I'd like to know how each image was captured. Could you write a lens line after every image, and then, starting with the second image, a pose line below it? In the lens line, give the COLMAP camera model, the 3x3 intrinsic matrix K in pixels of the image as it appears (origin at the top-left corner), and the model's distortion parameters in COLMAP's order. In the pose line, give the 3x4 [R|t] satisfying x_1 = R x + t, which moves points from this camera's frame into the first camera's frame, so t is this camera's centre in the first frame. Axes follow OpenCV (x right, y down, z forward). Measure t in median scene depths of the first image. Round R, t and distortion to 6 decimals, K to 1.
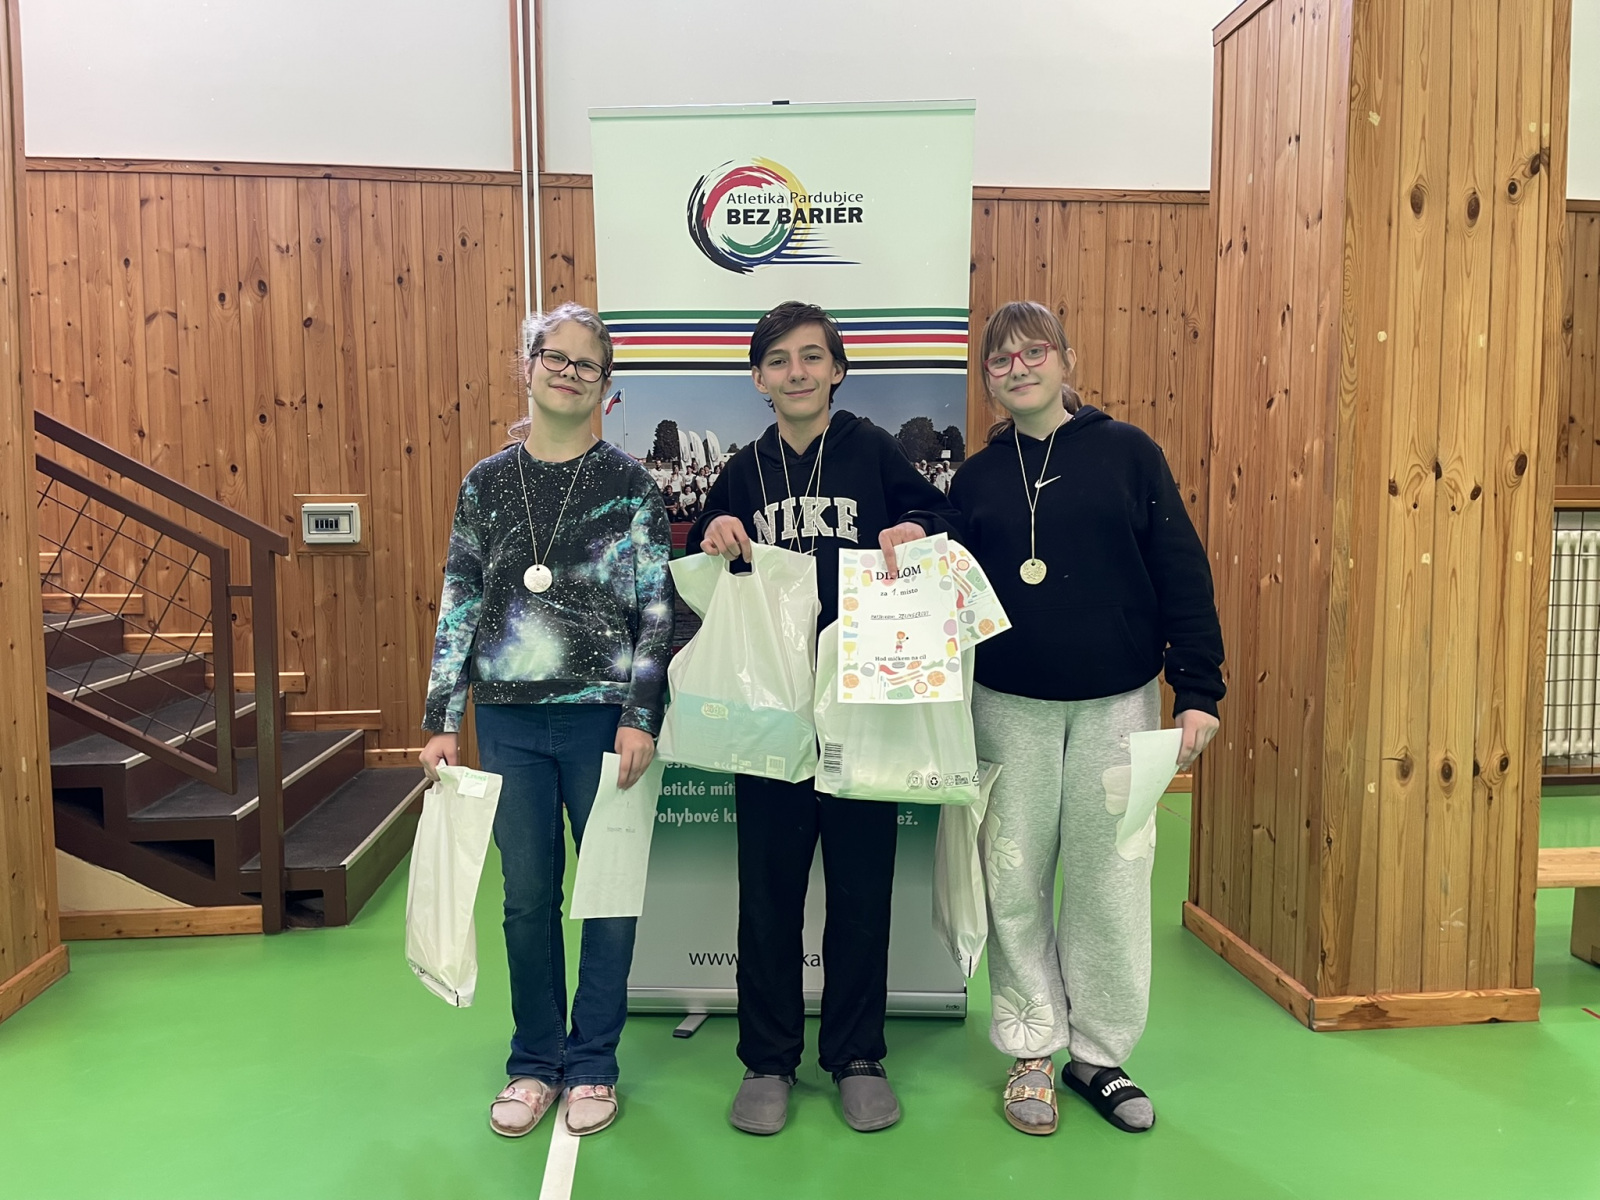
lens RADIAL K [[1201.4, 0, 813.4], [0, 1201.4, 599.7], [0, 0, 1]] dist [0.092912, -0.120083]
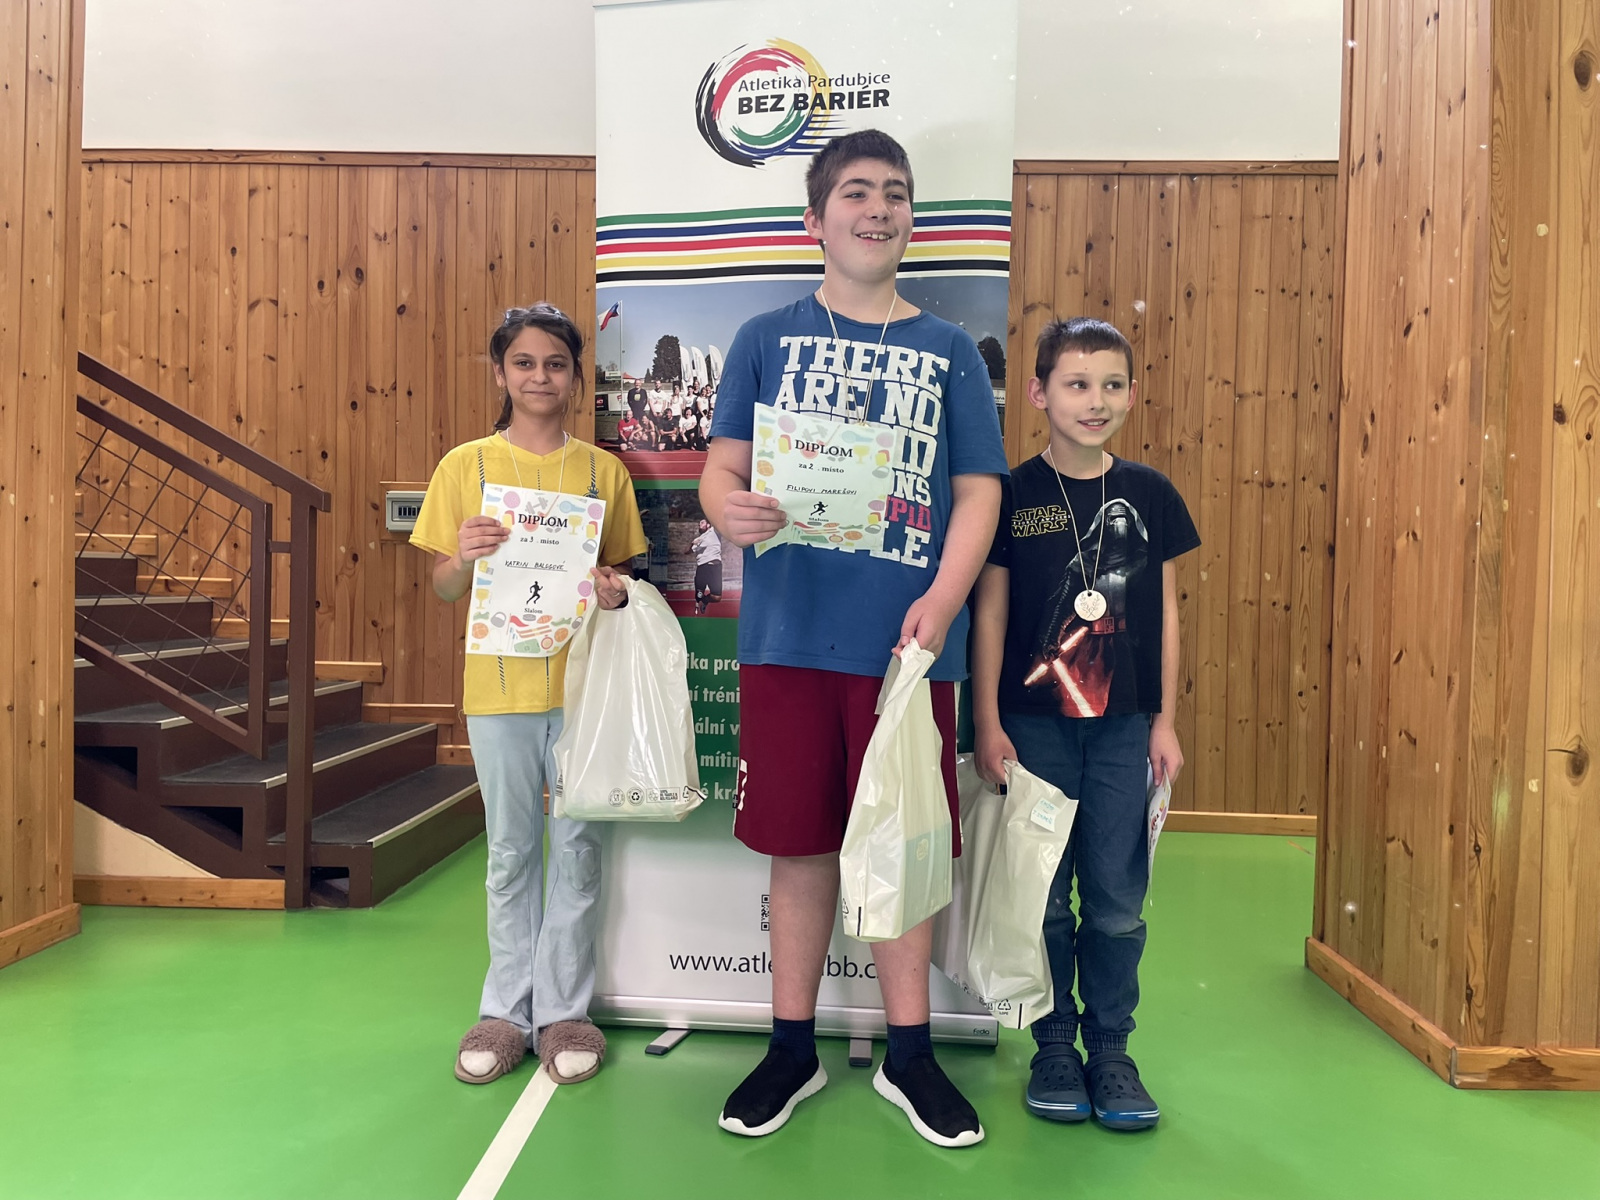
lens RADIAL K [[1203.3, 0, 805.0], [0, 1203.3, 597.5], [0, 0, 1]] dist [0.093773, -0.122439]
pose [[0.990291, 0.022444, -0.137182, 0.081216], [-0.030642, 0.997849, -0.057945, 0.083156], [0.135587, 0.061586, 0.988850, 0.115732]]
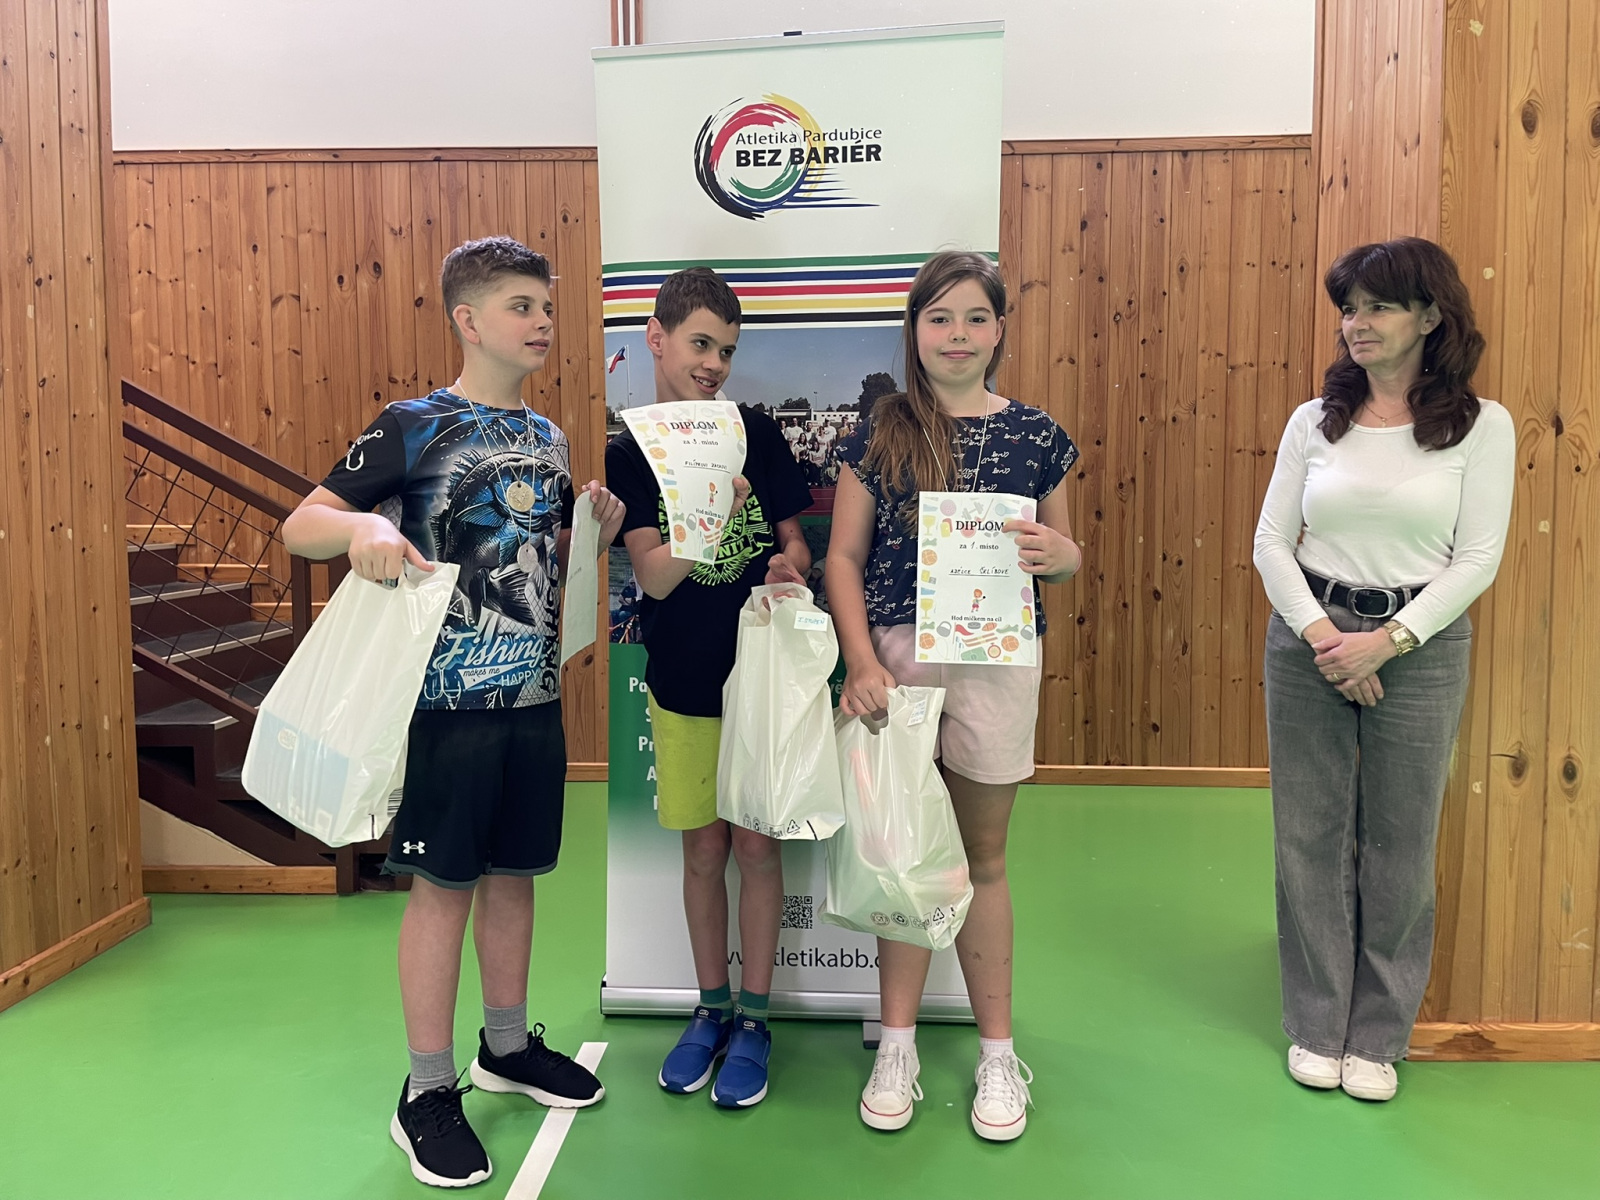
lens RADIAL K [[1202.3, 0, 812.1], [0, 1202.3, 574.9], [0, 0, 1]] dist [0.093106, -0.122019]
pose [[0.989107, 0.007434, -0.147009, 0.101518], [-0.008288, 0.999952, -0.005201, 0.008730], [0.146963, 0.006362, 0.989122, 0.051917]]
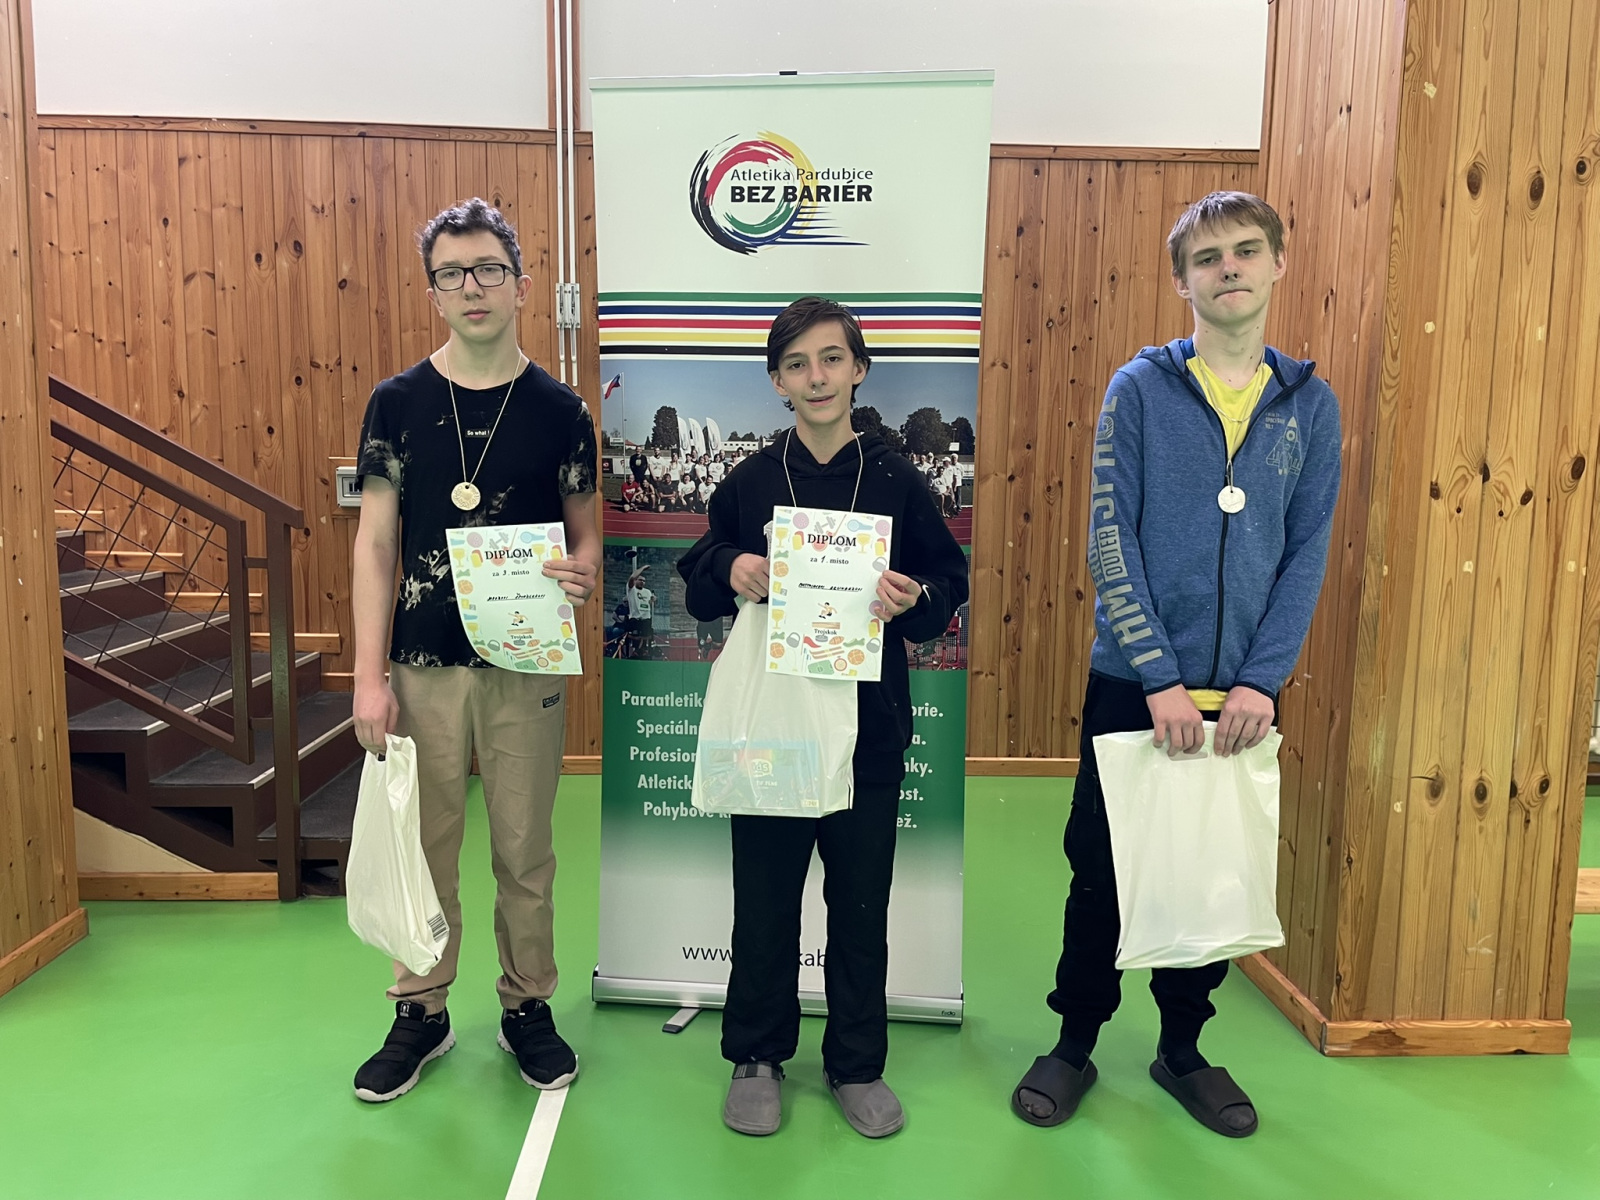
lens RADIAL K [[1200.8, 0, 810.5], [0, 1200.8, 600.2], [0, 0, 1]] dist [0.095549, -0.122604]
pose [[0.997880, 0.024857, -0.060146, 0.049933], [-0.022141, 0.998723, 0.045412, -0.035388], [0.061198, -0.043984, 0.997156, 0.030345]]
